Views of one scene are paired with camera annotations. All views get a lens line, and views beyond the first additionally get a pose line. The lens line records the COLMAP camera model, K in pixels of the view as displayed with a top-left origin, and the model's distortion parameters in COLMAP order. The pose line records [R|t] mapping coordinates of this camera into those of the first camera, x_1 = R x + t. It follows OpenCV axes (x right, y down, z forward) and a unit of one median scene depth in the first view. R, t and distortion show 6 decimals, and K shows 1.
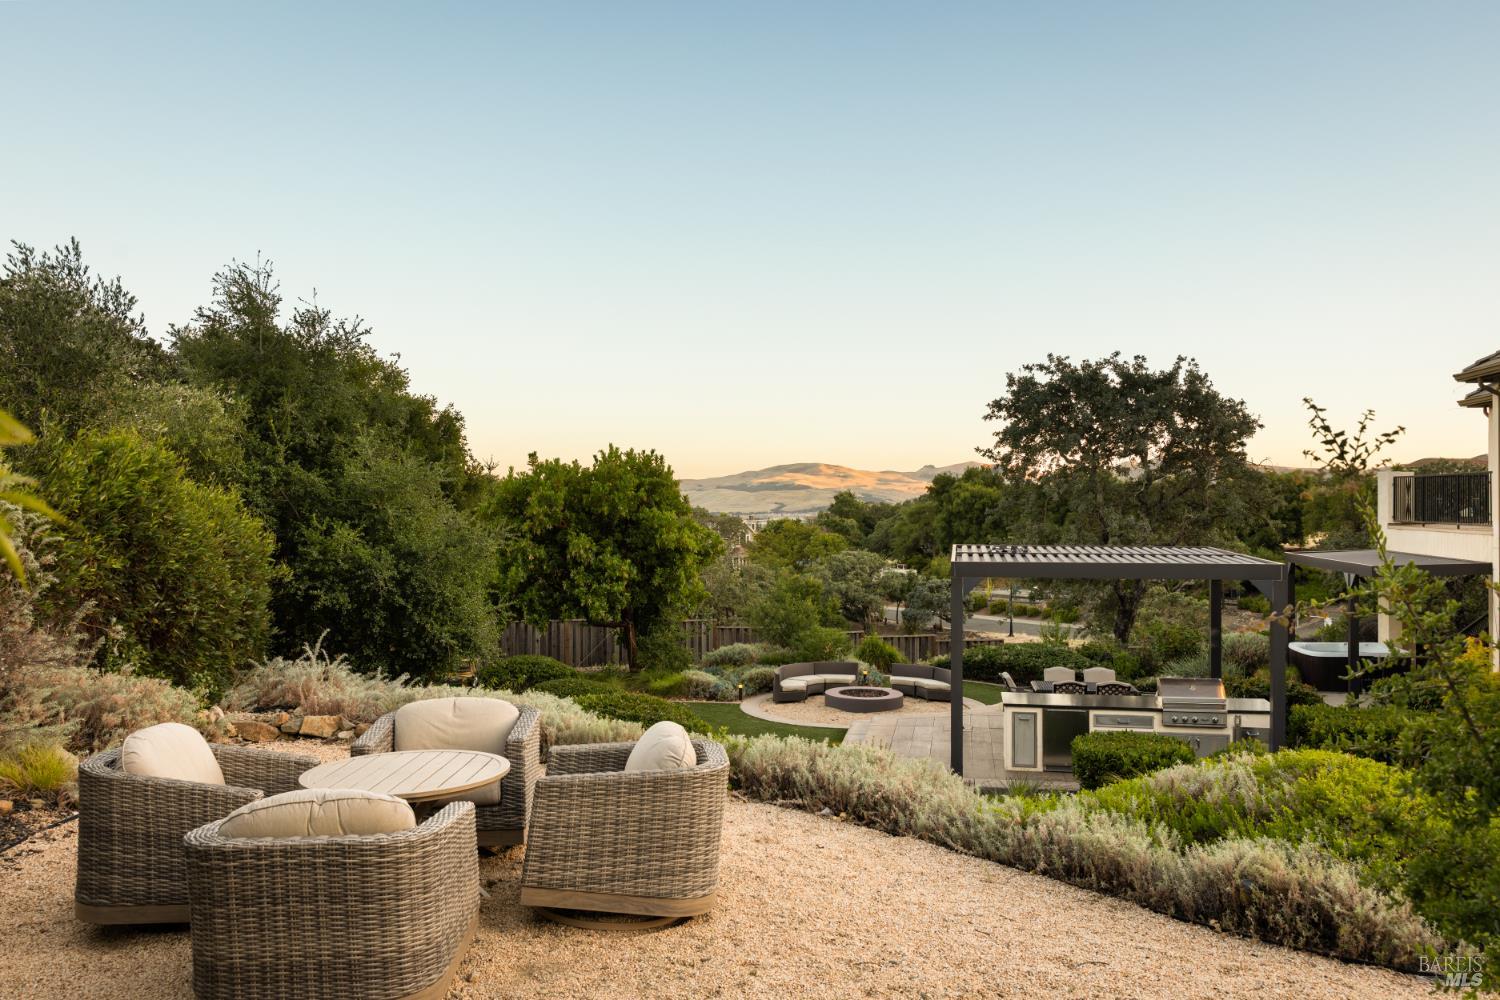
lens RADIAL K [[1184.7, 0, 742.3], [0, 1184.7, 496.5], [0, 0, 1]] dist [-0.000109, -0.000252]
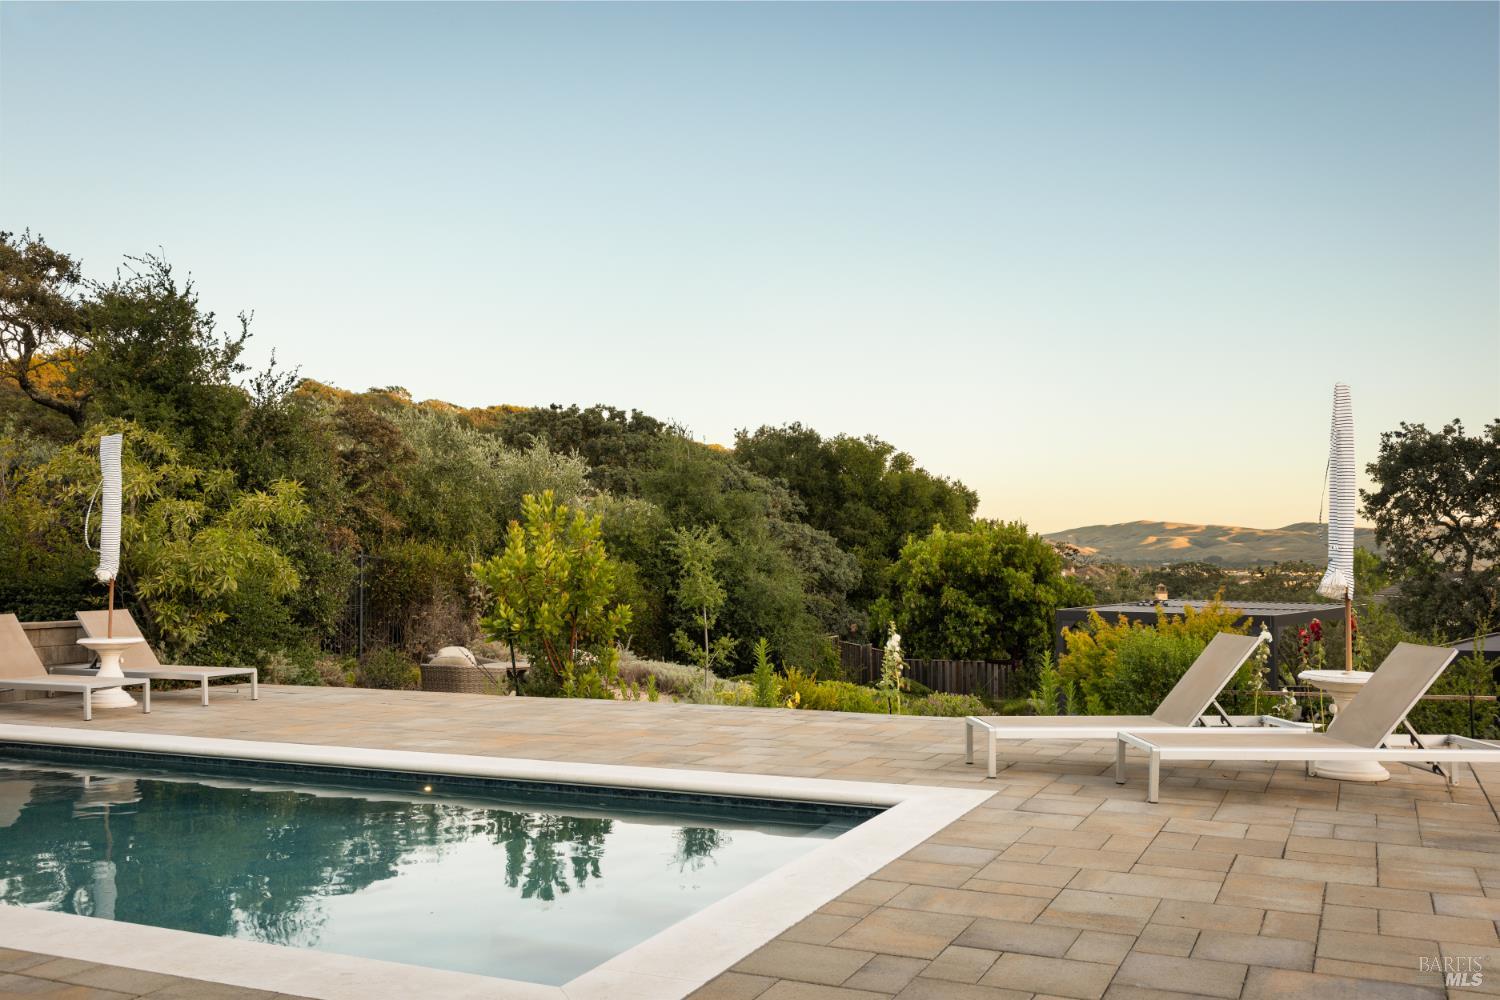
lens RADIAL K [[1348.7, 0, 750.0], [0, 1348.7, 500.0], [0, 0, 1]] dist [-0.018213, -0.003450]
pose [[0.844570, -0.023228, -0.534941, 0.407407], [0.005793, 0.999397, -0.034249, -0.013666], [0.535414, 0.025827, 0.844195, -0.318085]]
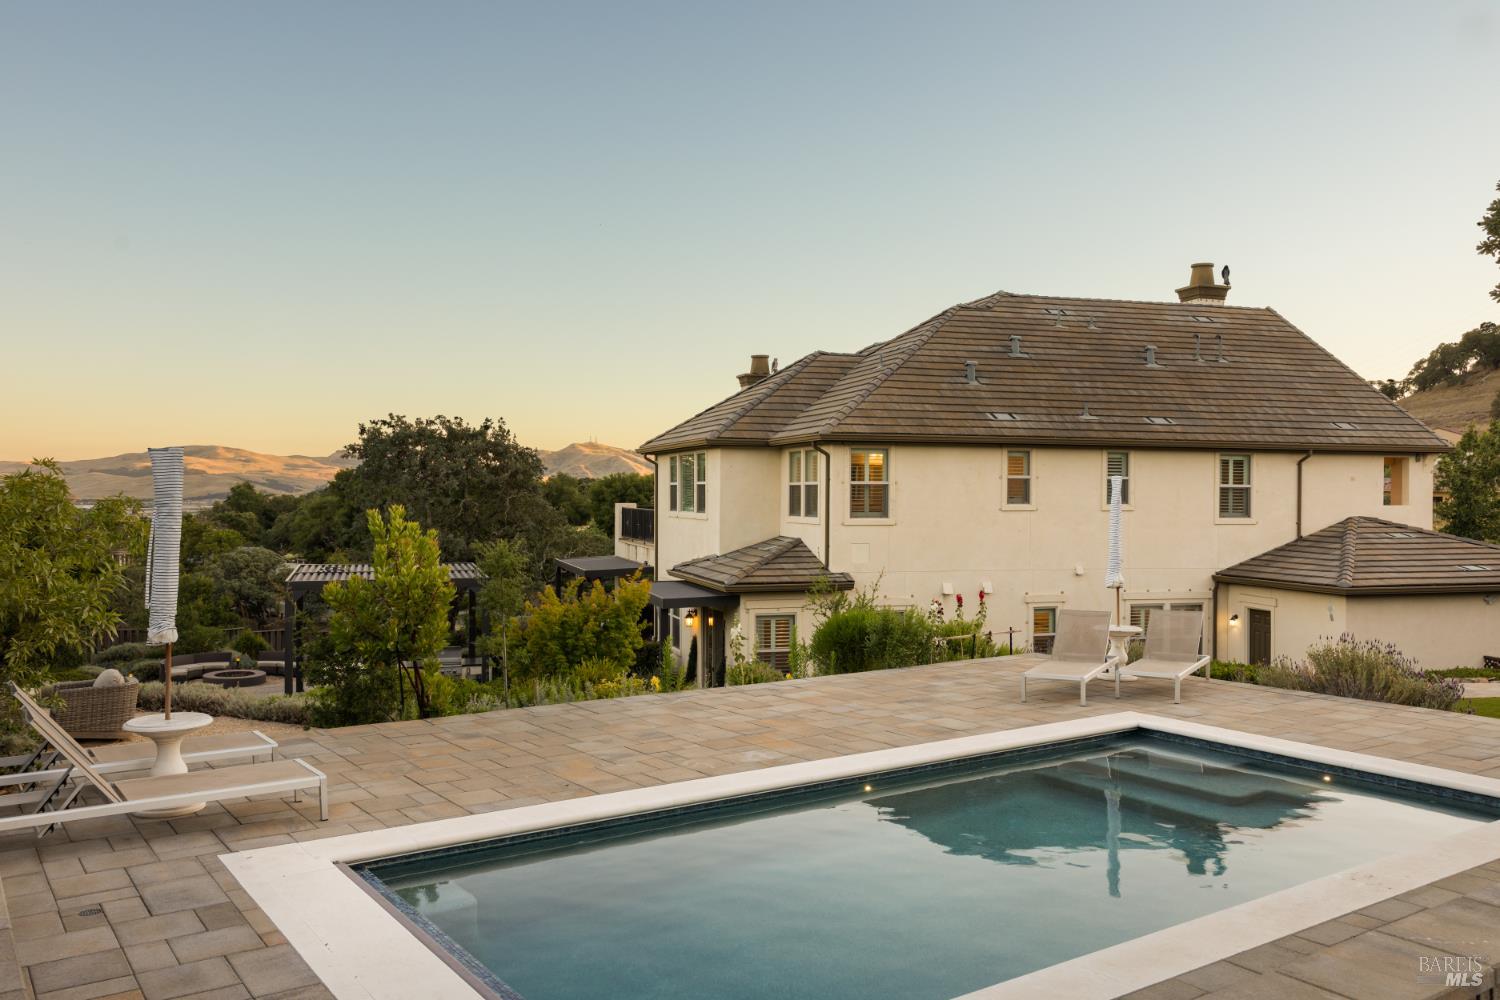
lens RADIAL K [[1184.7, 0, 742.3], [0, 1184.7, 496.5], [0, 0, 1]] dist [-0.000109, -0.000252]
pose [[0.885892, 0.001639, 0.463888, -0.008418], [-0.006663, 0.999936, 0.009191, -0.041719], [-0.463843, -0.011233, 0.885846, -0.368858]]
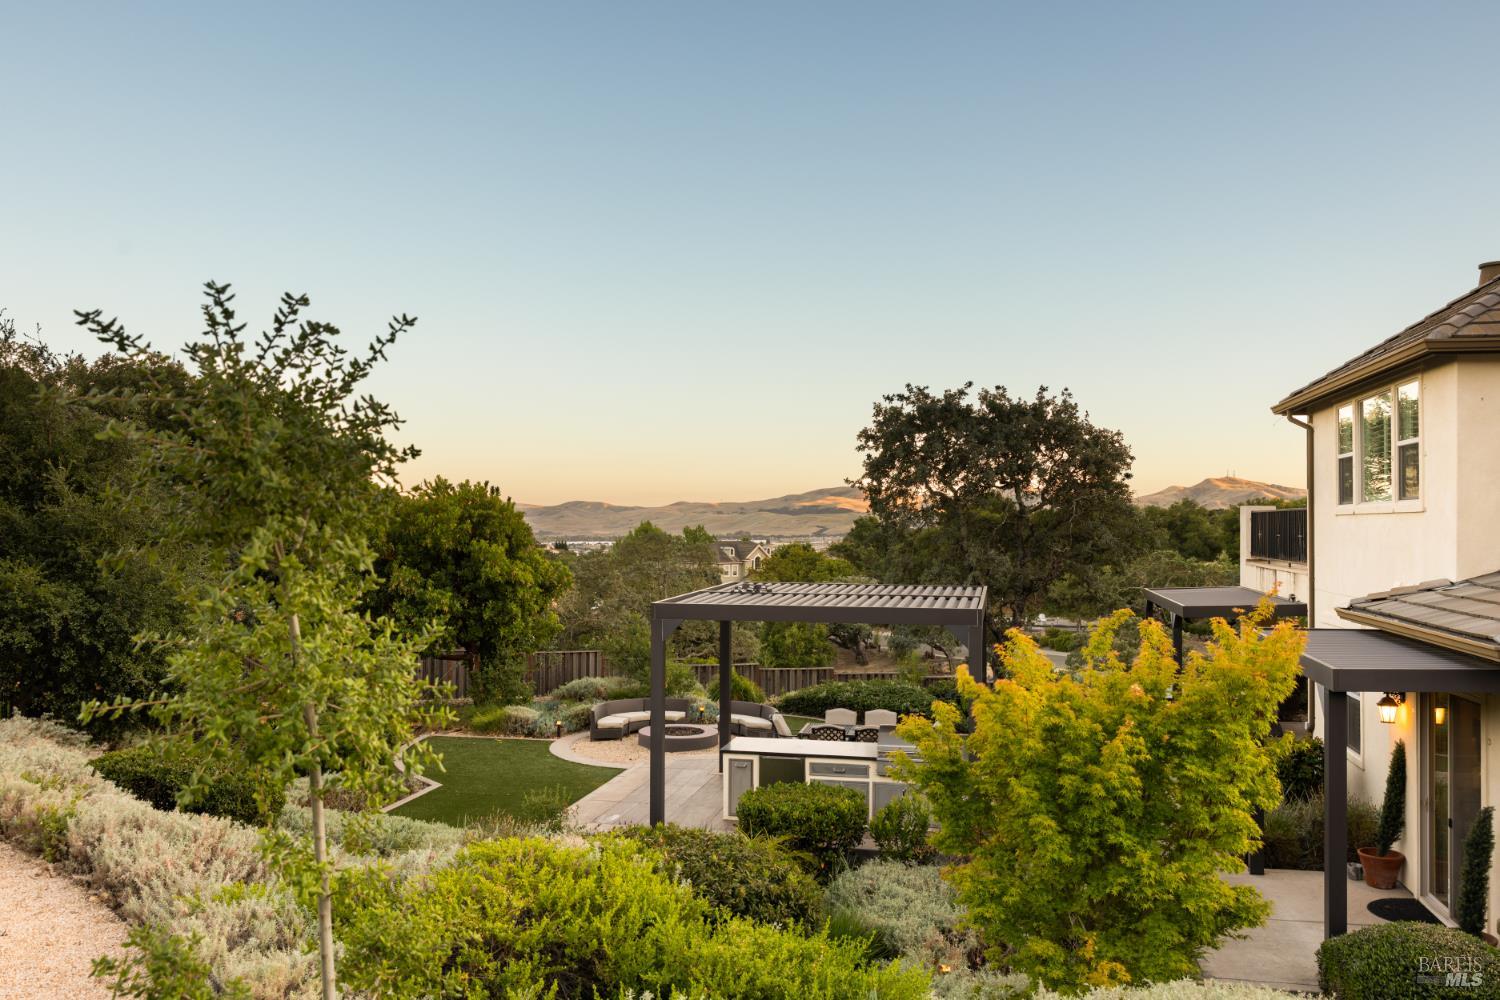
lens RADIAL K [[1184.7, 0, 742.3], [0, 1184.7, 496.5], [0, 0, 1]] dist [-0.000109, -0.000252]
pose [[0.999411, 0.003373, -0.034143, 0.156401], [-0.004030, 0.999808, -0.019170, -0.007854], [0.034072, 0.019297, 0.999233, 0.017040]]
